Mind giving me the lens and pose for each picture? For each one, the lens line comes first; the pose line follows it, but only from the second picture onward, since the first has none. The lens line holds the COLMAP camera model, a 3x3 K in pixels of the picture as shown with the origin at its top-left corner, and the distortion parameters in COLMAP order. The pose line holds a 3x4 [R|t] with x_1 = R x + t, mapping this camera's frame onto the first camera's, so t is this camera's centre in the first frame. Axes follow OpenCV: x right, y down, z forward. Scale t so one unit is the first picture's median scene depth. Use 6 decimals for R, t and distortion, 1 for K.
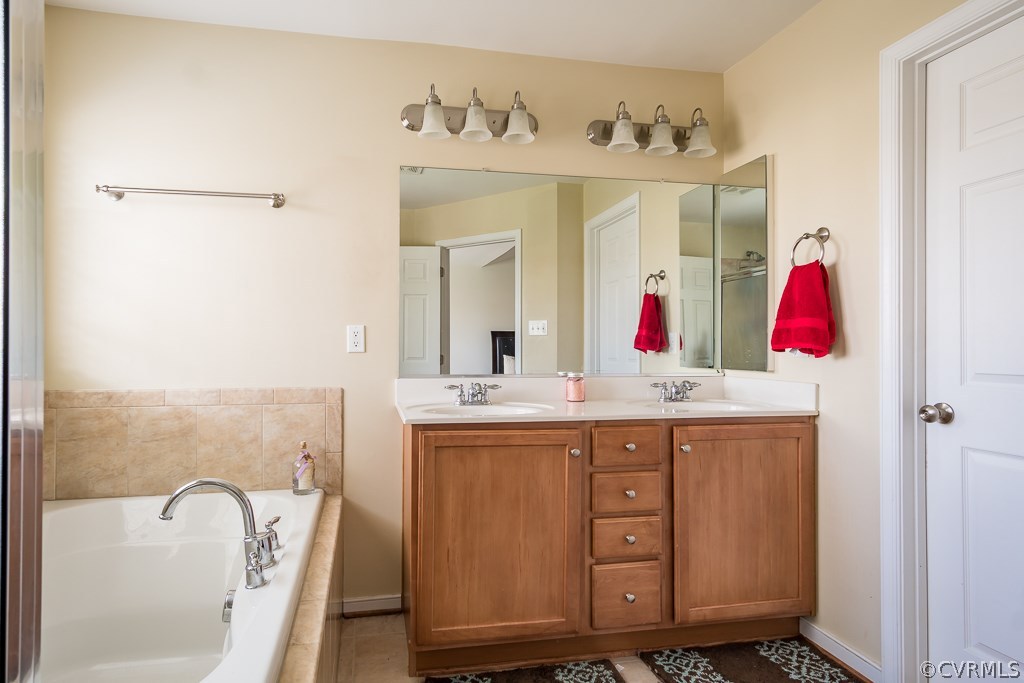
lens RADIAL K [[540.5, 0, 511.7], [0, 540.5, 339.0], [0, 0, 1]] dist [0.008149, 0.000210]
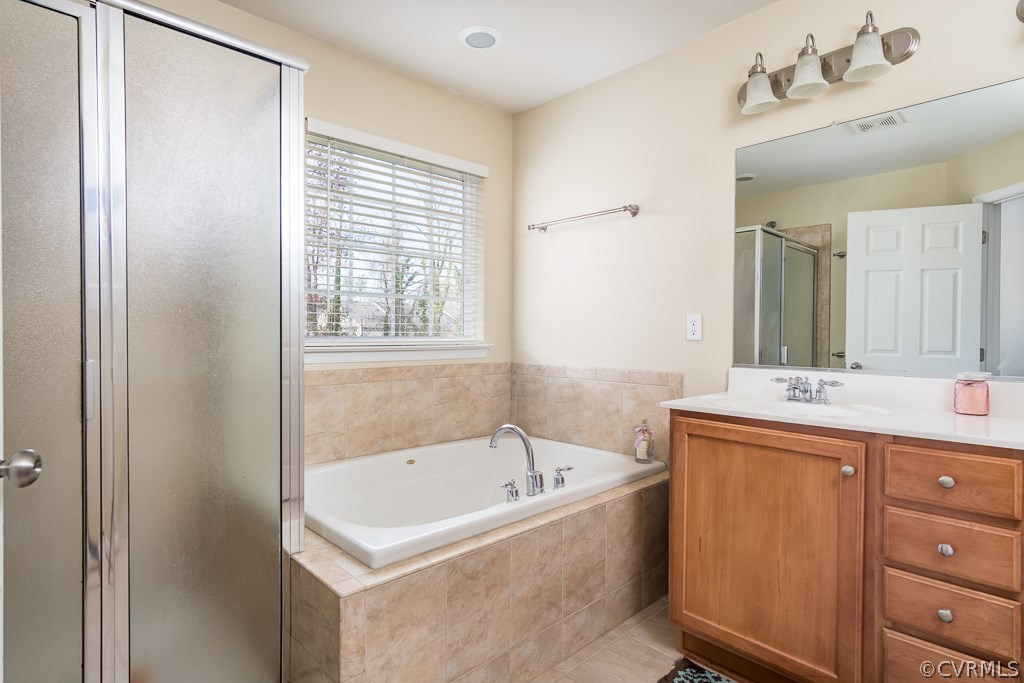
lens RADIAL K [[540.5, 0, 511.7], [0, 540.5, 339.0], [0, 0, 1]] dist [0.008149, 0.000210]
pose [[0.547751, 0.008477, -0.836598, 0.490247], [0.006073, 0.999882, 0.014108, 0.006644], [0.836619, -0.012808, 0.547635, 0.164407]]
